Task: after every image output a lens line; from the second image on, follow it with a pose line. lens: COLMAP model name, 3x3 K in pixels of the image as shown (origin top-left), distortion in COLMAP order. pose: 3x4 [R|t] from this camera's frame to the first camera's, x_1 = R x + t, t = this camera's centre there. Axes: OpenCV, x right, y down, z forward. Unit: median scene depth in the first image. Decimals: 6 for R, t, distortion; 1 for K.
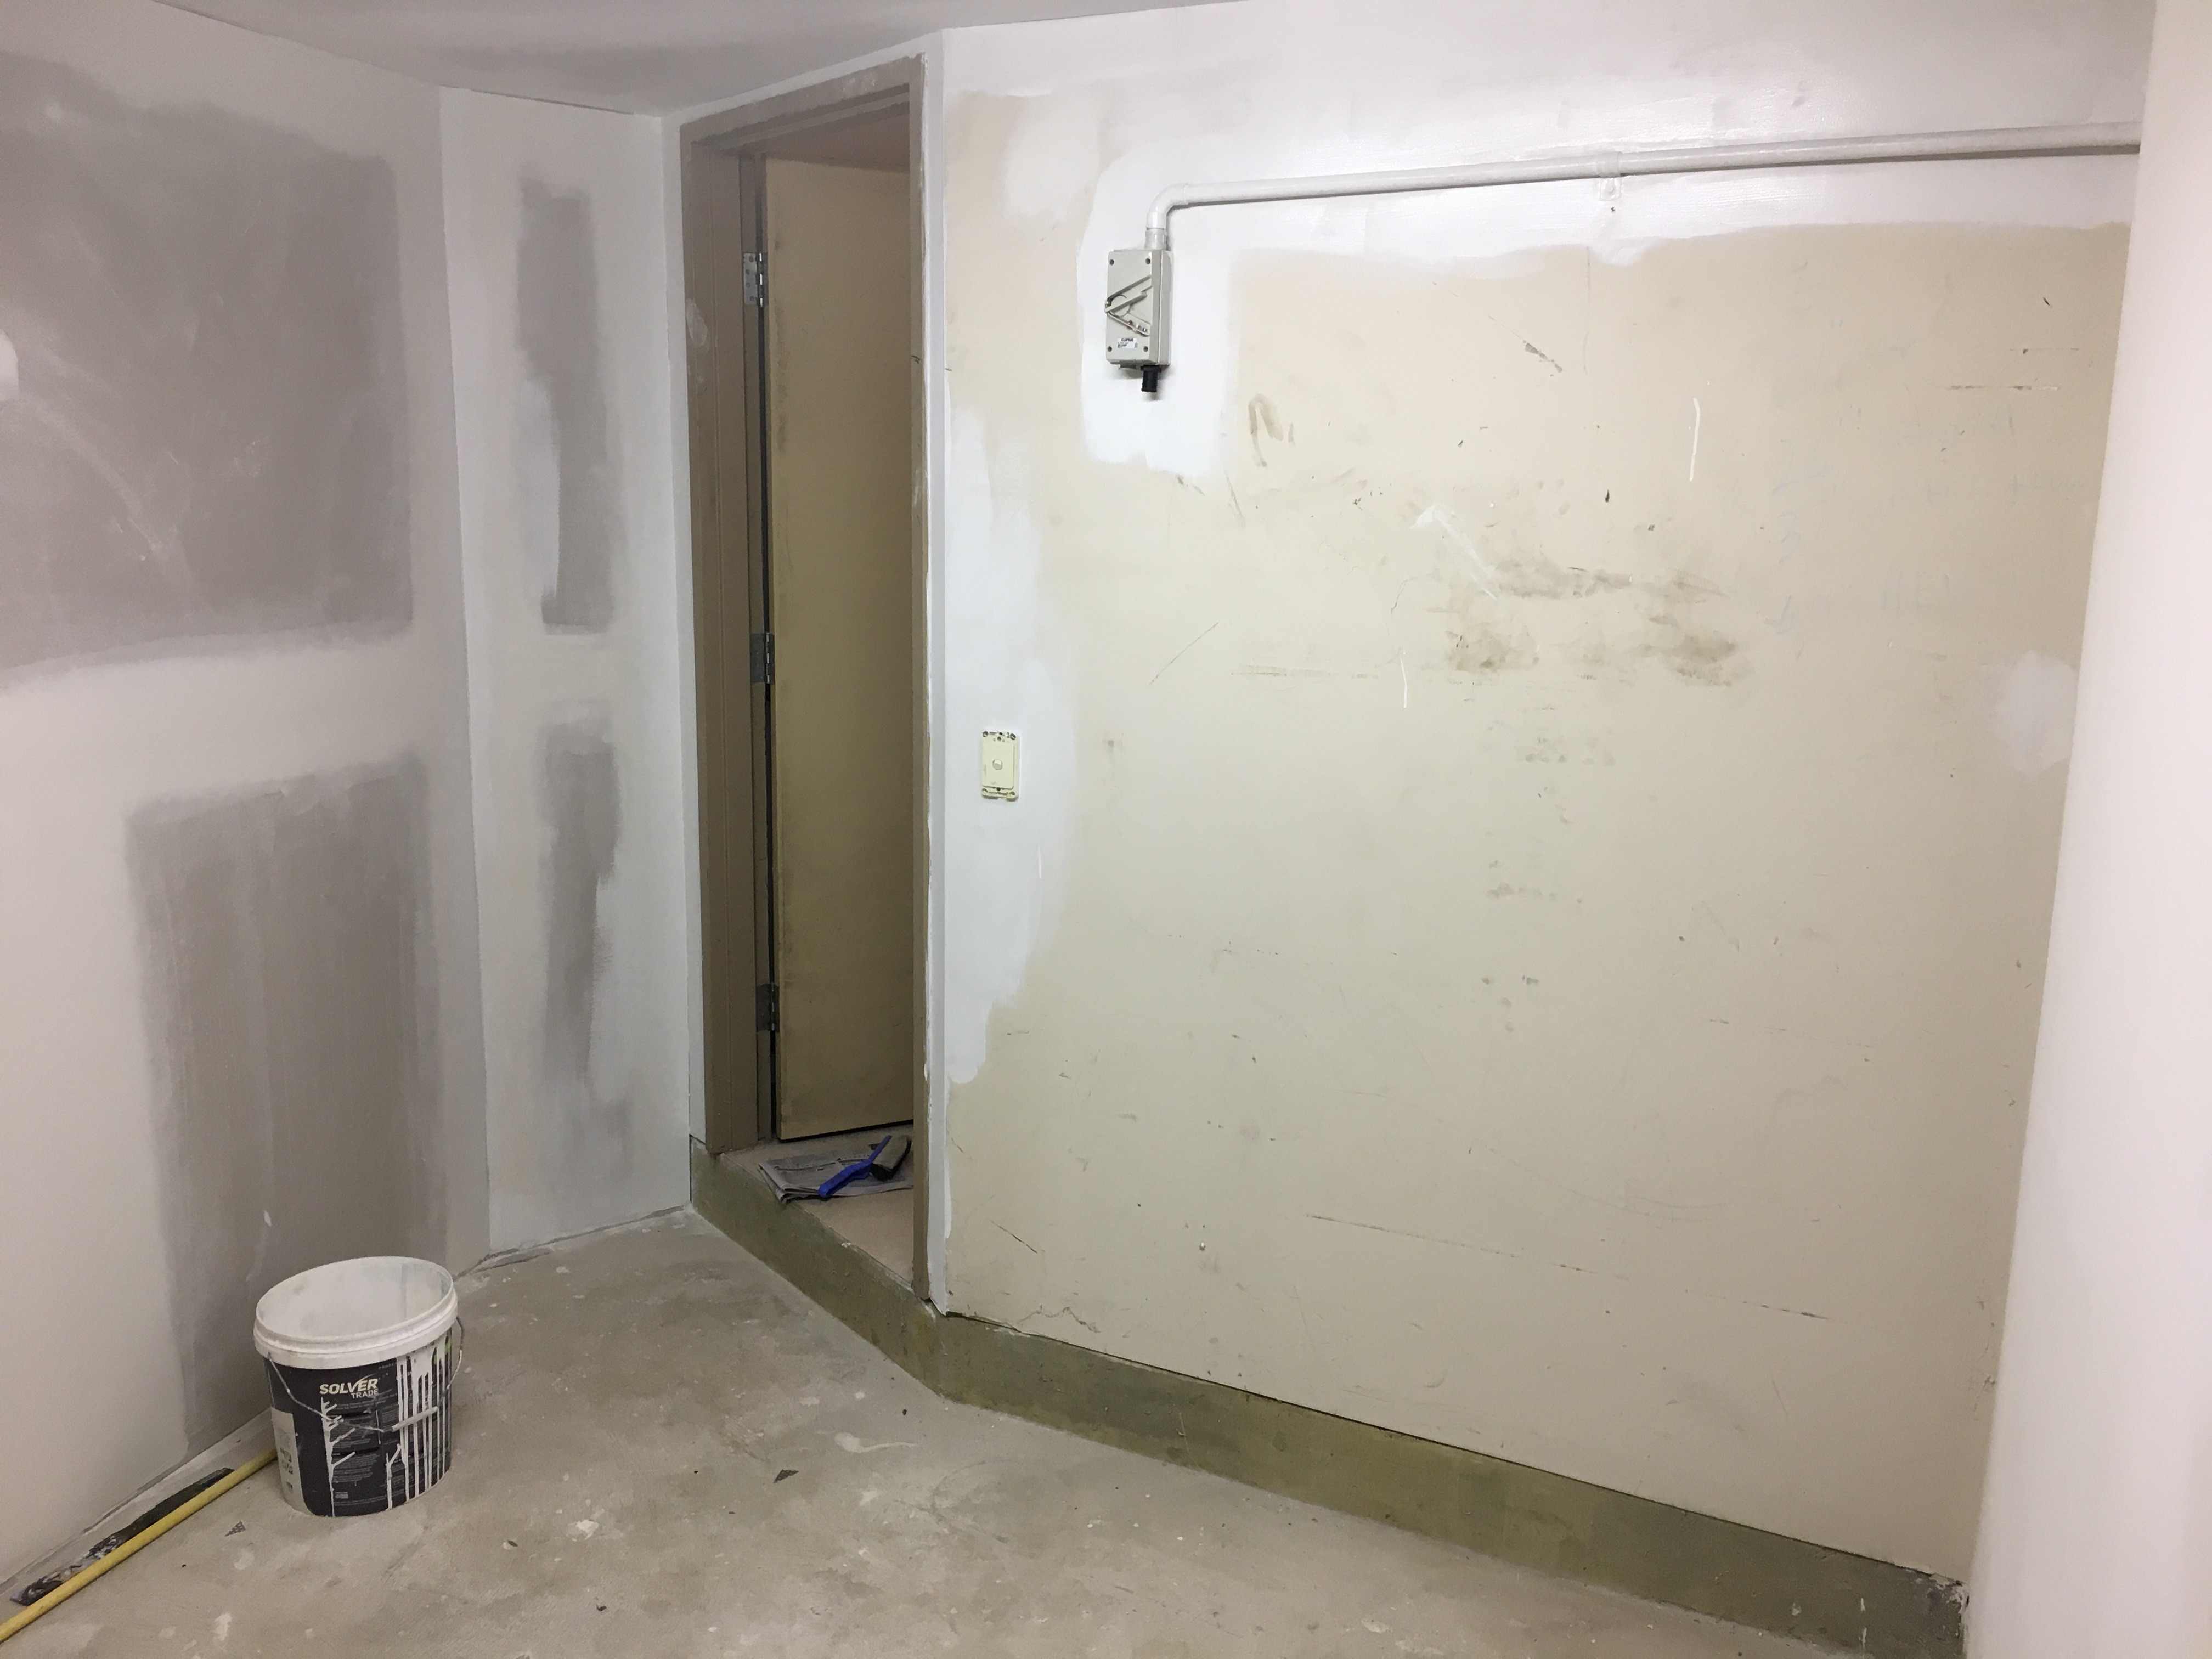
lens RADIAL K [[1859.3, 0, 1095.3], [0, 1859.3, 842.5], [0, 0, 1]] dist [0.057487, -0.087552]
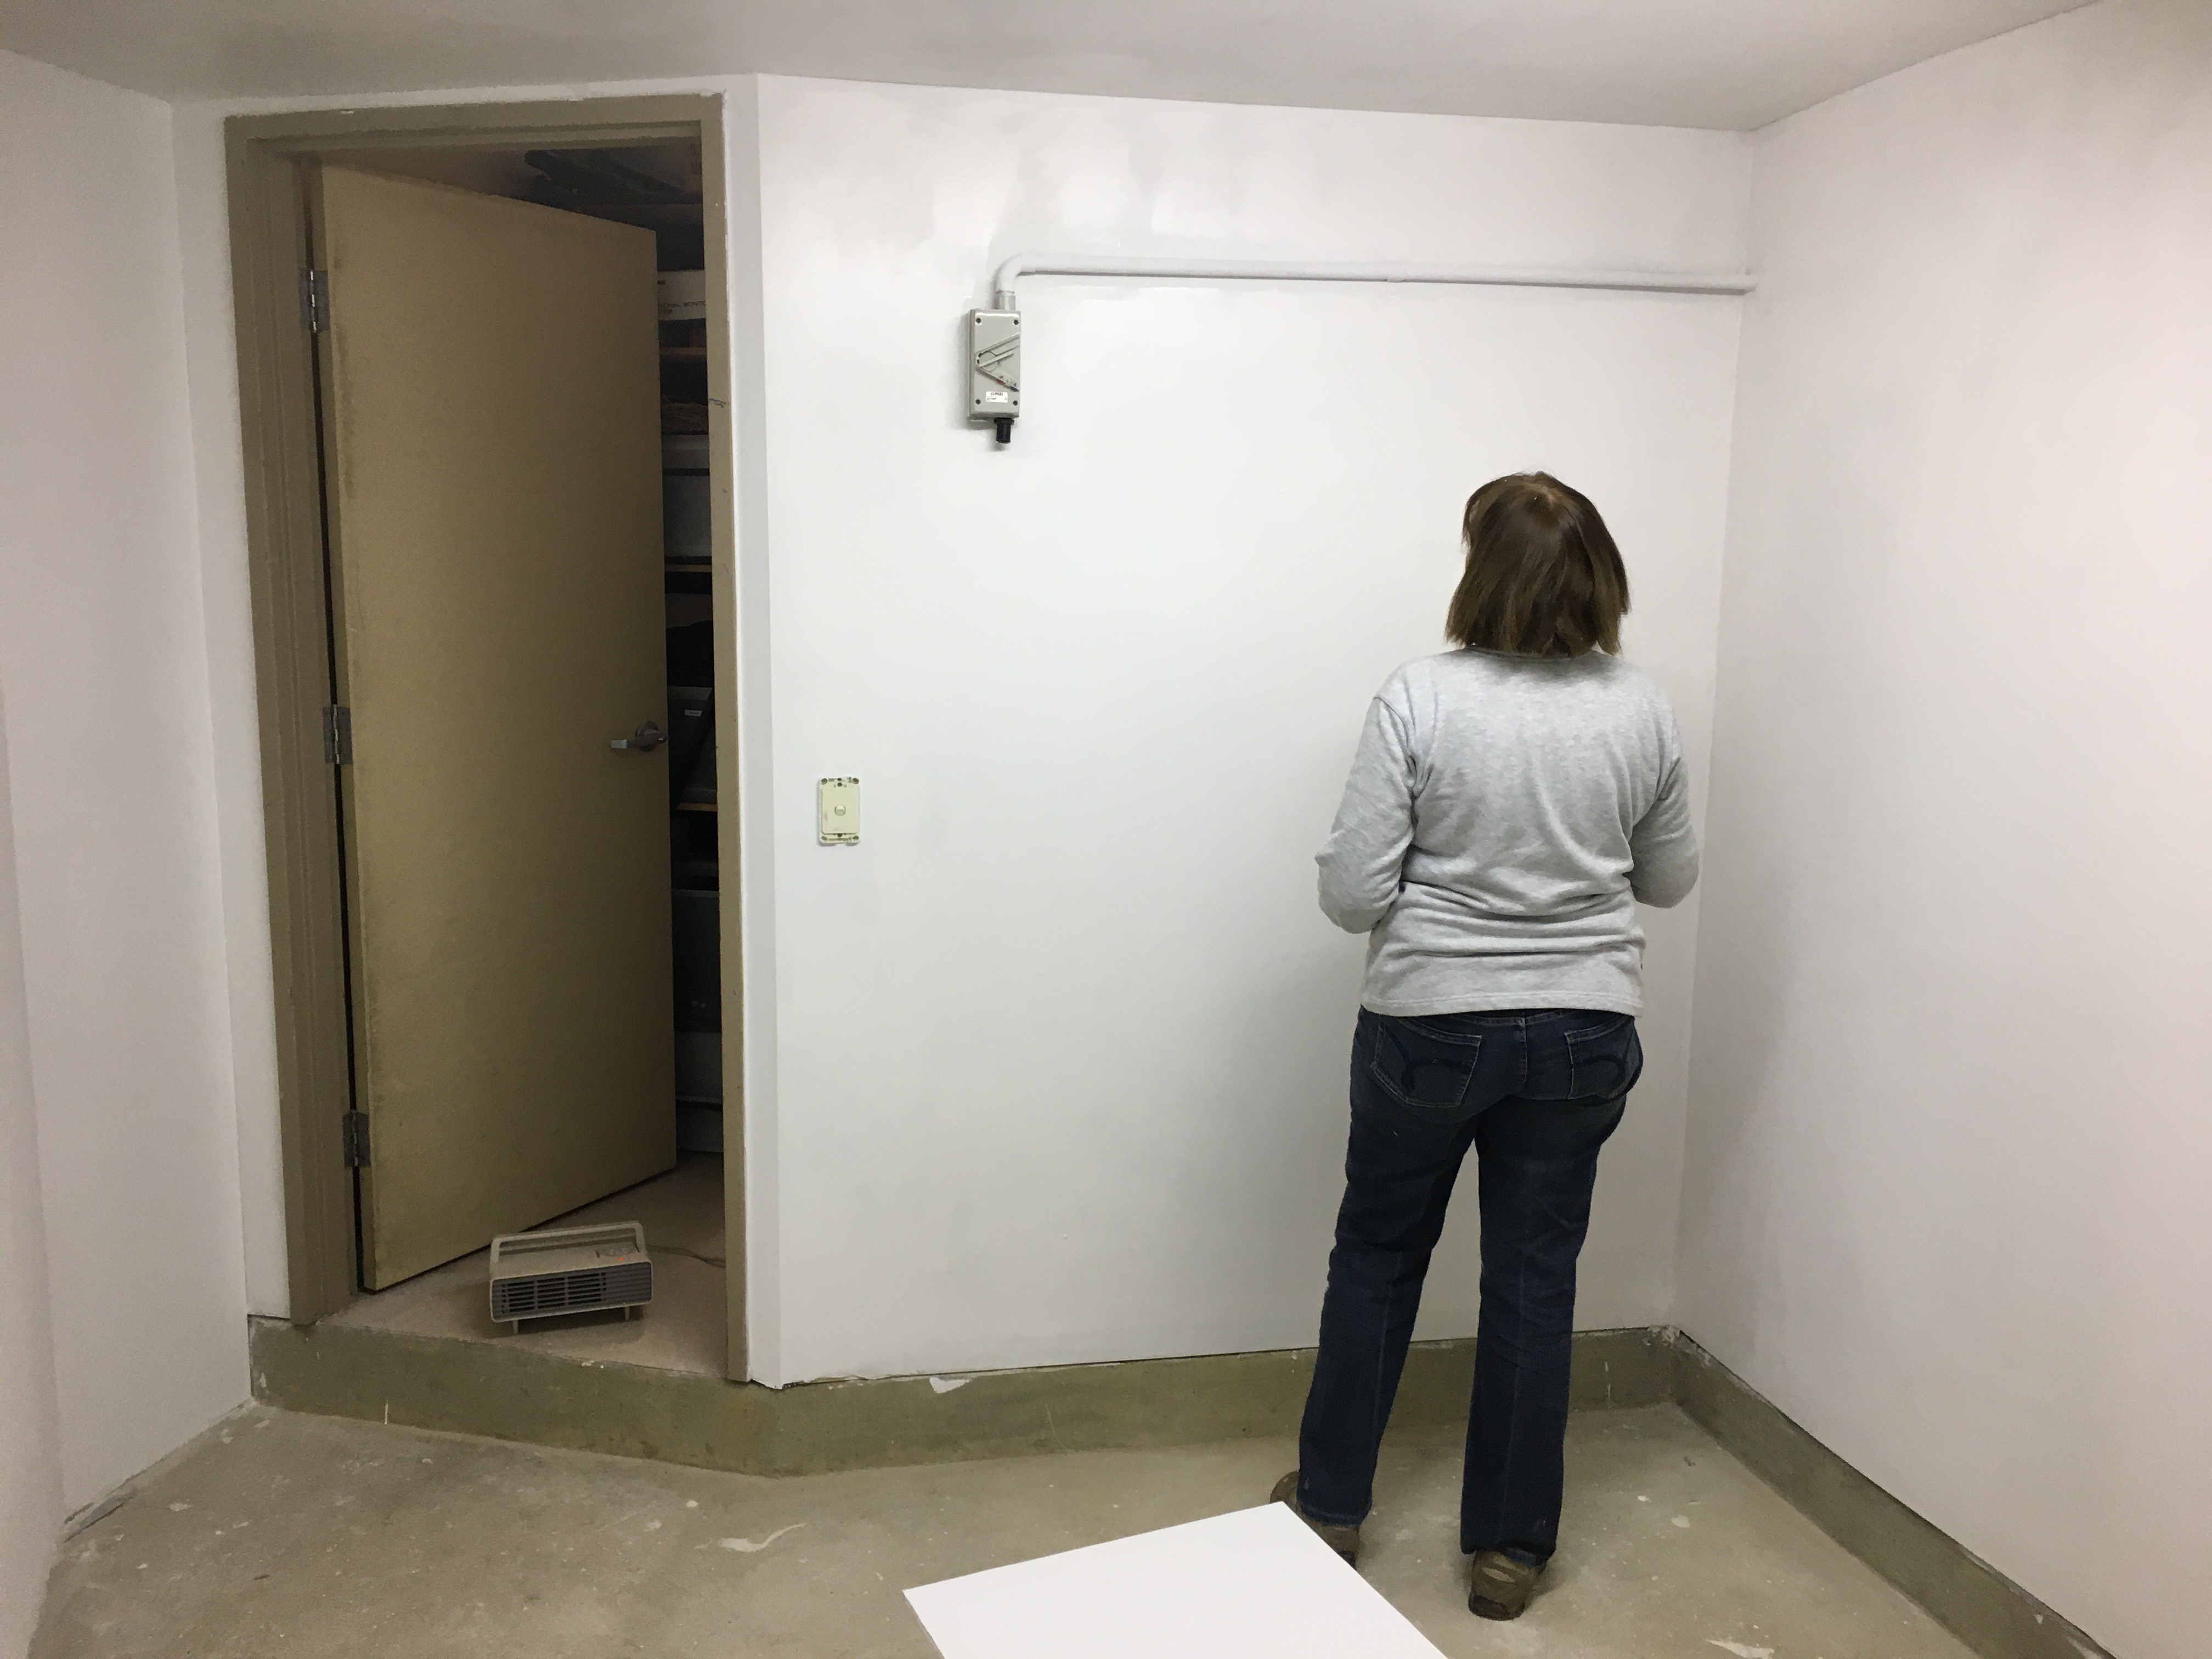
lens RADIAL K [[1859.3, 0, 1140.1], [0, 1859.3, 842.4], [0, 0, 1]] dist [0.057487, -0.087552]
pose [[0.784875, -0.110064, 0.609801, -0.488994], [0.126961, 0.991785, 0.015598, -0.018230], [-0.606508, 0.065179, 0.792401, 0.102863]]
